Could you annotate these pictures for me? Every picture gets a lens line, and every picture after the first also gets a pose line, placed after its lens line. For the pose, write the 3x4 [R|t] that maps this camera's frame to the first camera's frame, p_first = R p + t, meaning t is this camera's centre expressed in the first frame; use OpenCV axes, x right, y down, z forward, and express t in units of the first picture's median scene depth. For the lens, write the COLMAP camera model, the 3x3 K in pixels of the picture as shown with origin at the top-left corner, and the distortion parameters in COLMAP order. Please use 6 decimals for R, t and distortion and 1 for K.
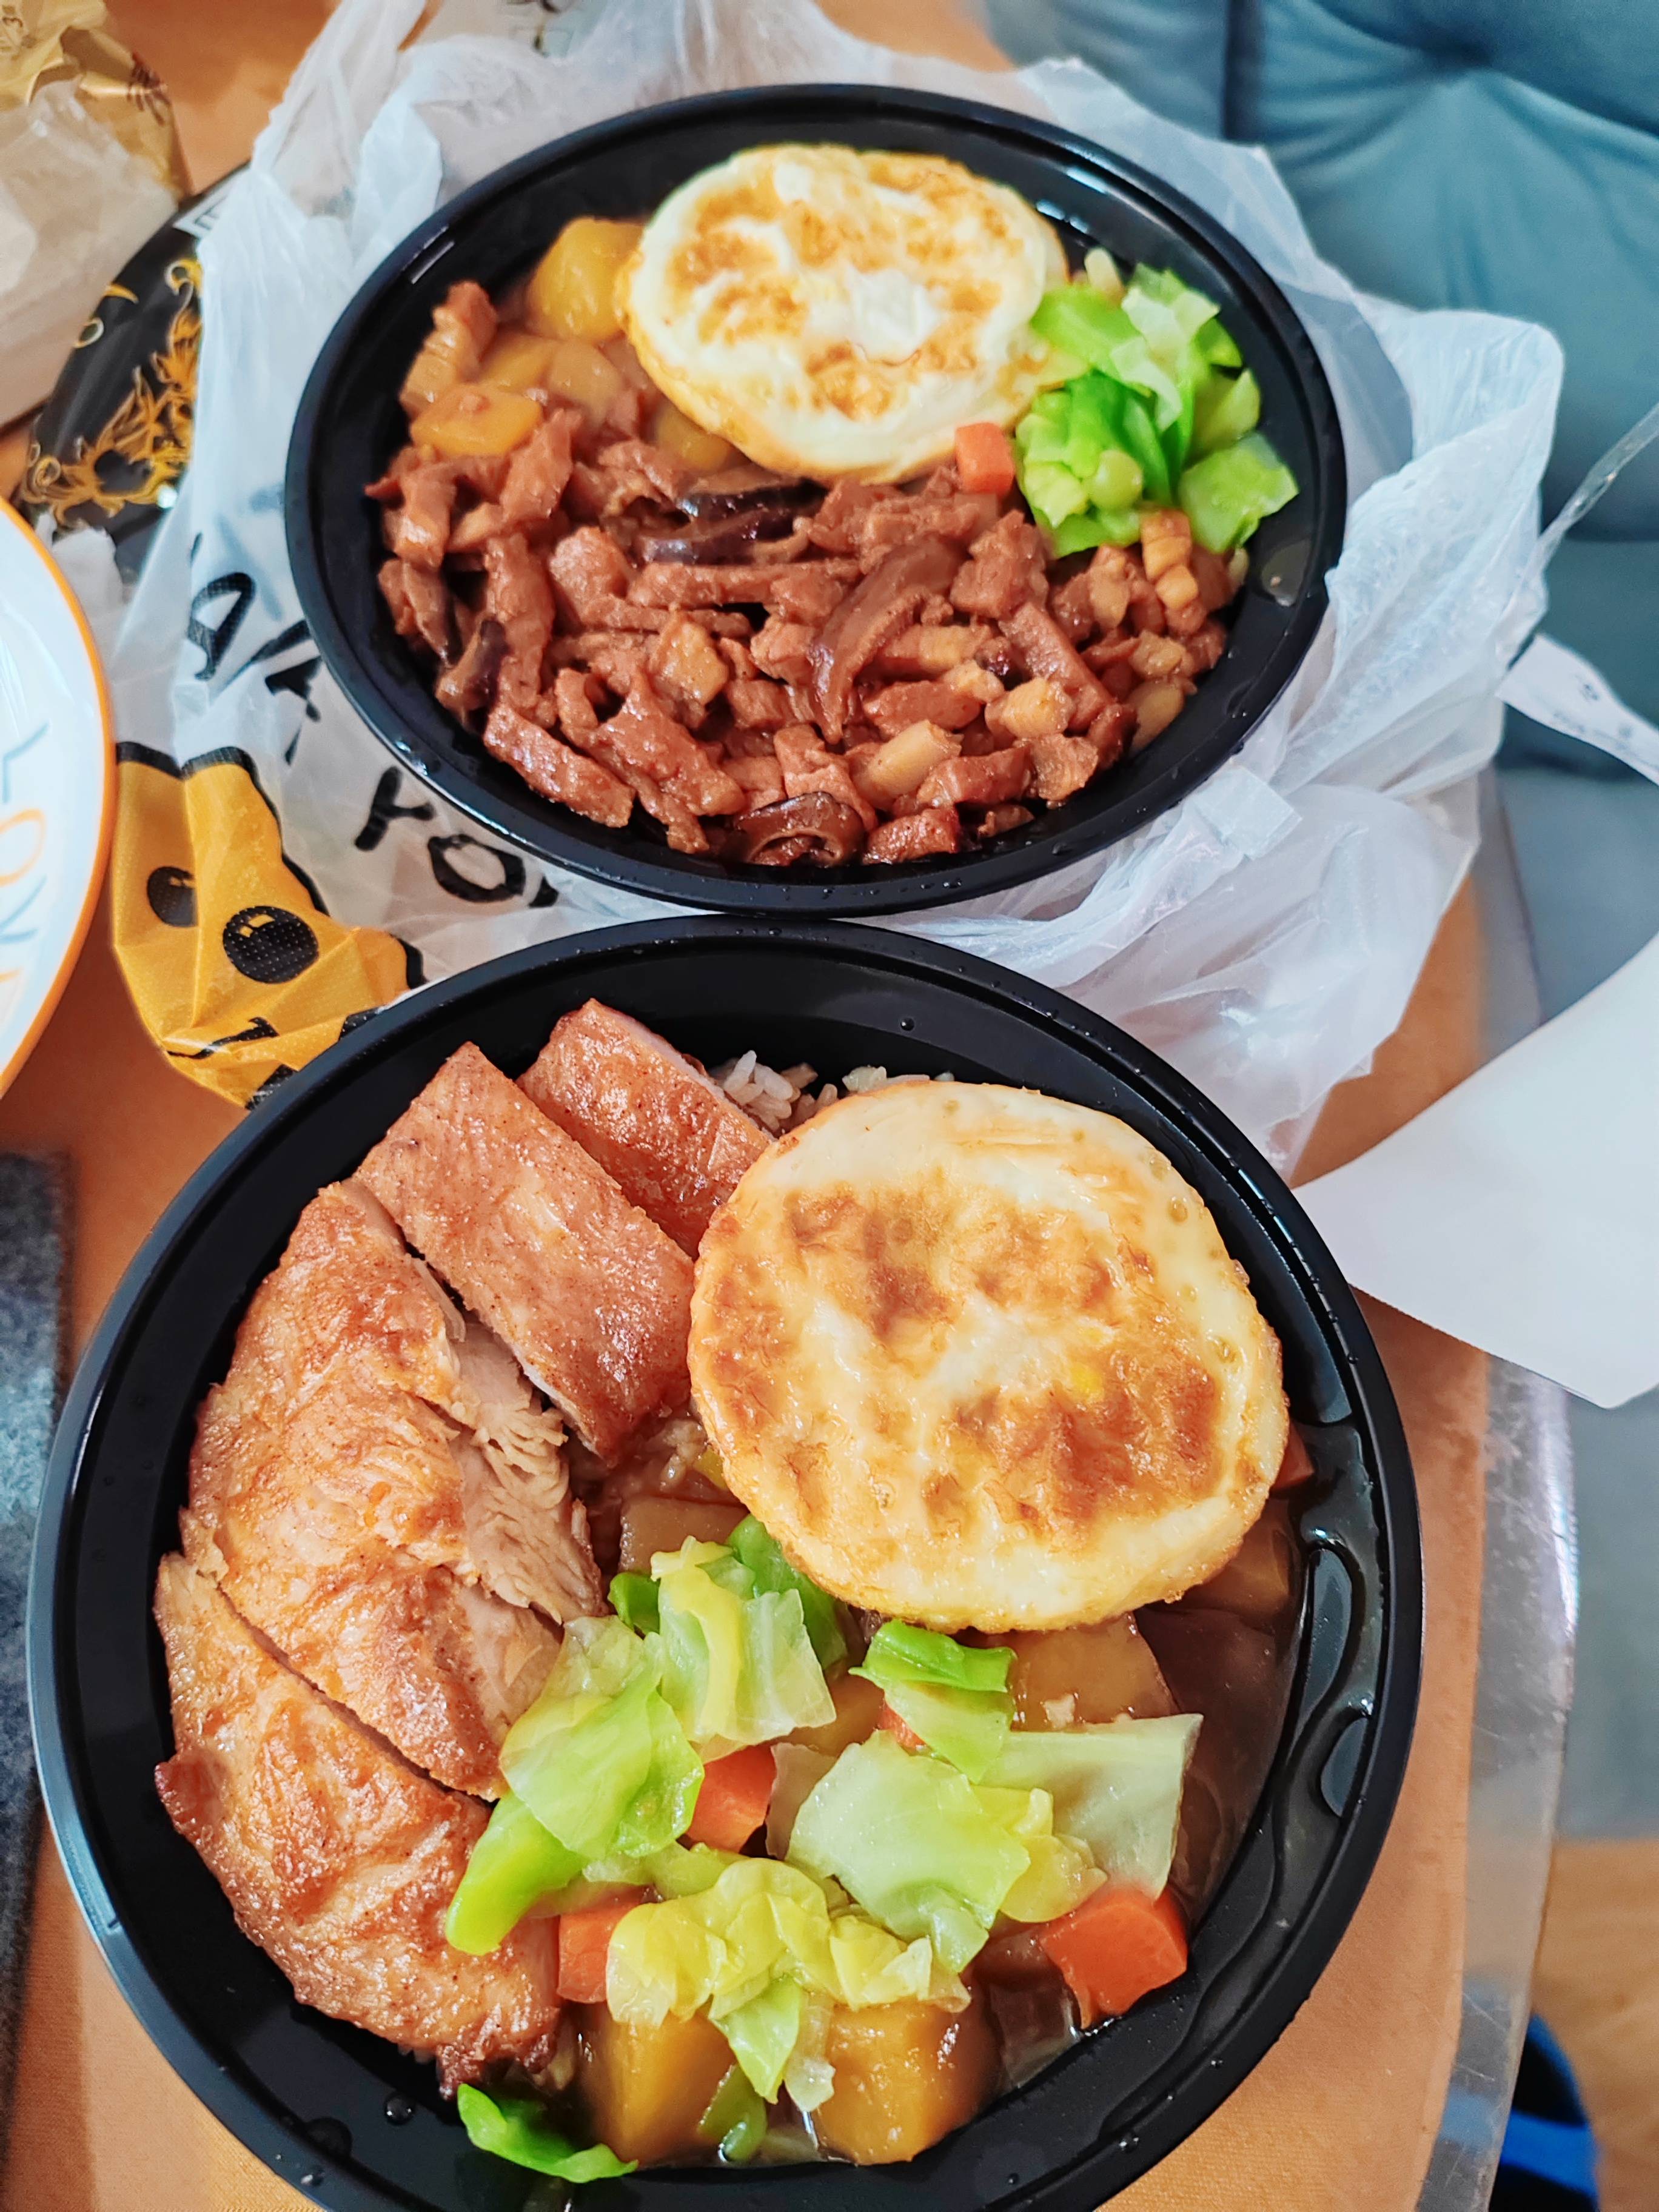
lens RADIAL K [[1731.2, 0, 827.6], [0, 1731.2, 1106.3], [0, 0, 1]] dist [0.005610, 0.002089]
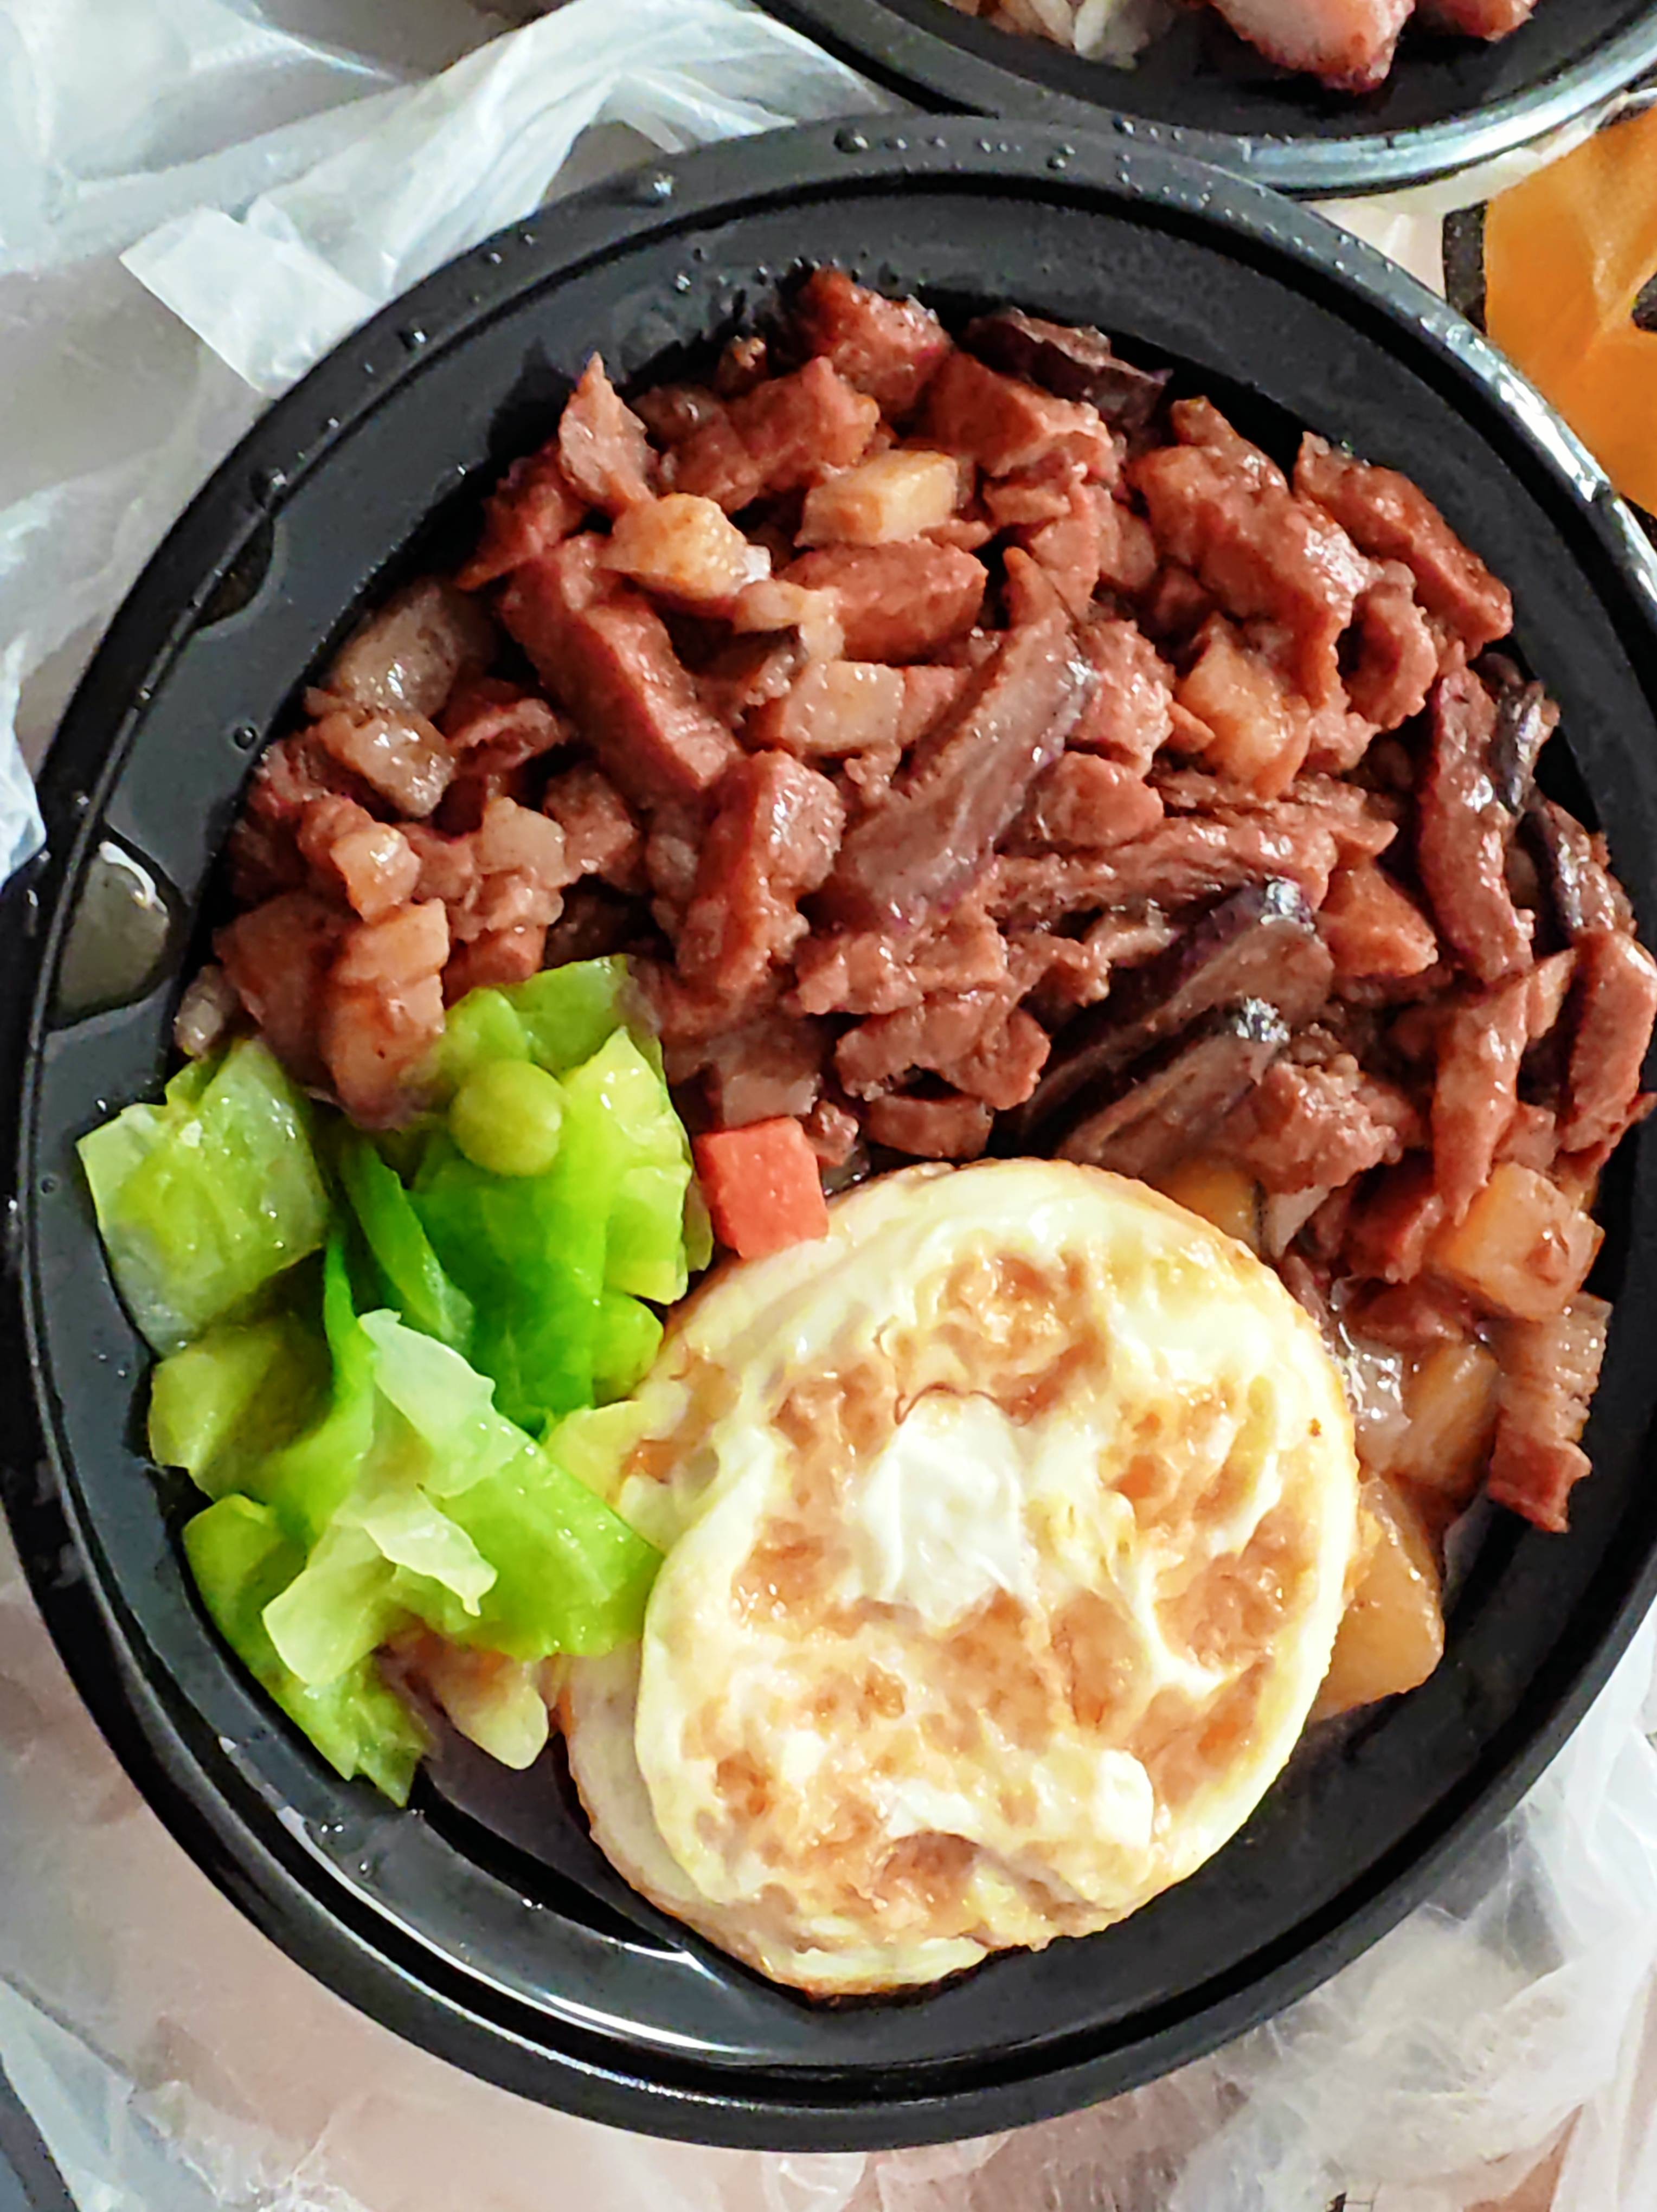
lens RADIAL K [[1700.5, 0, 826.7], [0, 1700.5, 1106.2], [0, 0, 1]] dist [0.001521, 0.000291]
pose [[-0.932233, 0.047567, -0.358718, 0.253331], [-0.149289, -0.953582, 0.261523, -0.494301], [-0.329628, 0.297353, 0.896062, 0.559920]]
